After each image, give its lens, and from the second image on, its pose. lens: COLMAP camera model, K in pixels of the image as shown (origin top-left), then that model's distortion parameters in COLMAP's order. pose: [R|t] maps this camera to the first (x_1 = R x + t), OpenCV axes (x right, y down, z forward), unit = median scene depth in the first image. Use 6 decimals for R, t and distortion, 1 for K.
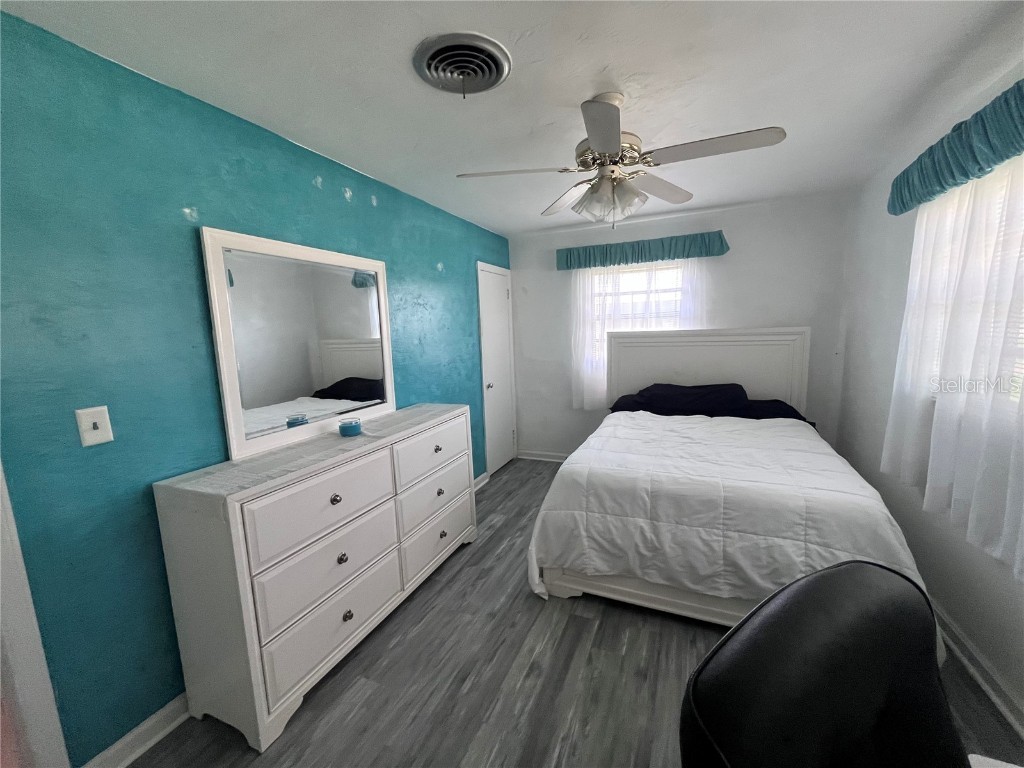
lens RADIAL K [[412.3, 0, 516.6], [0, 412.3, 383.8], [0, 0, 1]] dist [-0.002463, -0.000143]
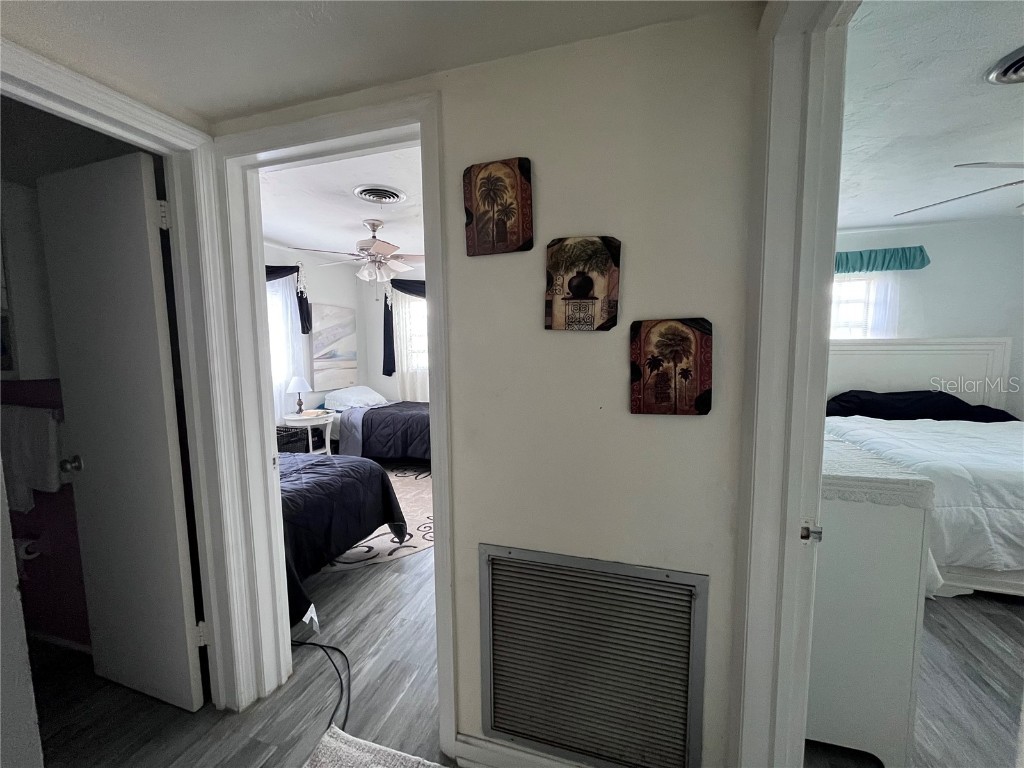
lens RADIAL K [[412.3, 0, 517.9], [0, 412.3, 384.4], [0, 0, 1]] dist [-0.002463, -0.000143]
pose [[0.994153, 0.013464, 0.107142, -1.031026], [-0.008822, 0.999007, -0.043680, 0.065141], [-0.107623, 0.042479, 0.993284, 0.116821]]
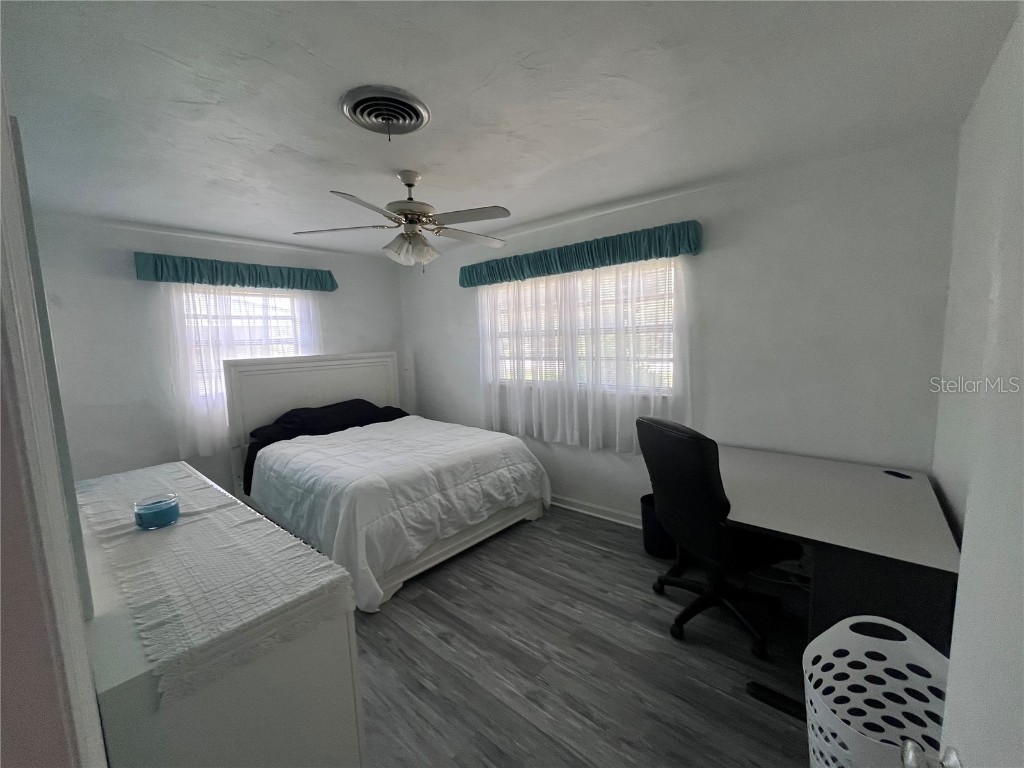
lens RADIAL K [[412.3, 0, 519.9], [0, 412.3, 383.1], [0, 0, 1]] dist [-0.002463, -0.000143]
pose [[0.300580, -0.077815, 0.950577, -0.762354], [0.154194, 0.987520, 0.032082, -0.017017], [-0.941210, 0.136930, 0.308828, 0.276209]]
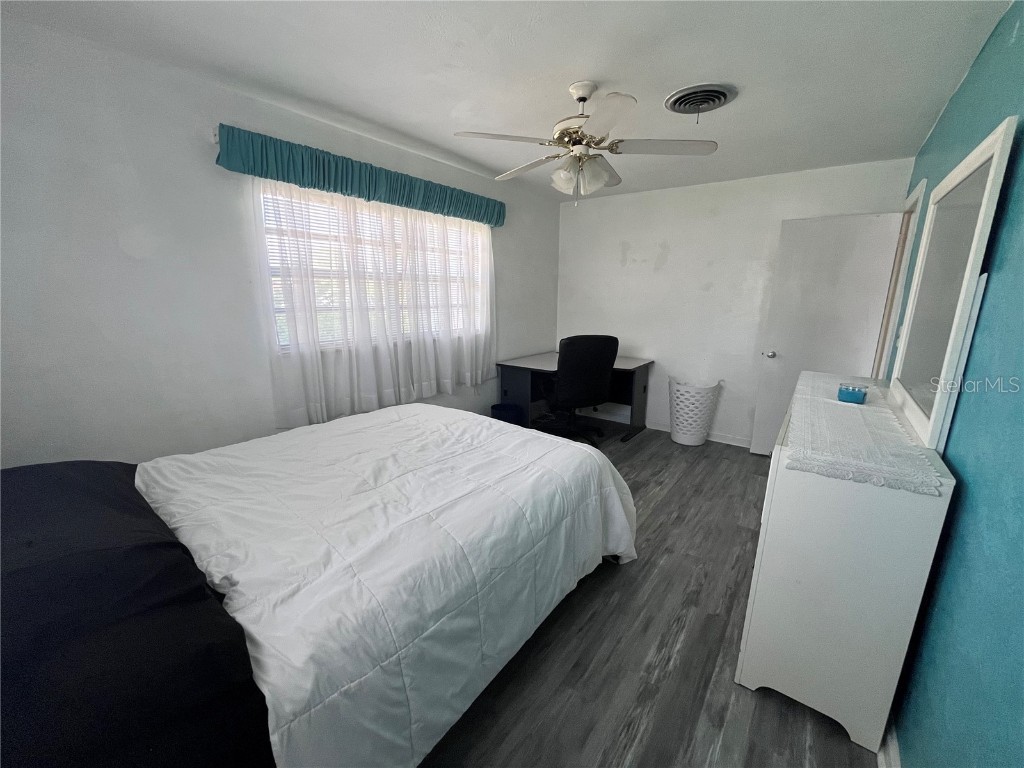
lens RADIAL K [[412.3, 0, 510.9], [0, 412.3, 385.3], [0, 0, 1]] dist [-0.002463, -0.000143]
pose [[-0.967907, -0.040004, 0.248104, 0.091430], [0.050952, 0.935508, 0.349614, -0.258690], [-0.246090, 0.351035, -0.903446, 1.881341]]
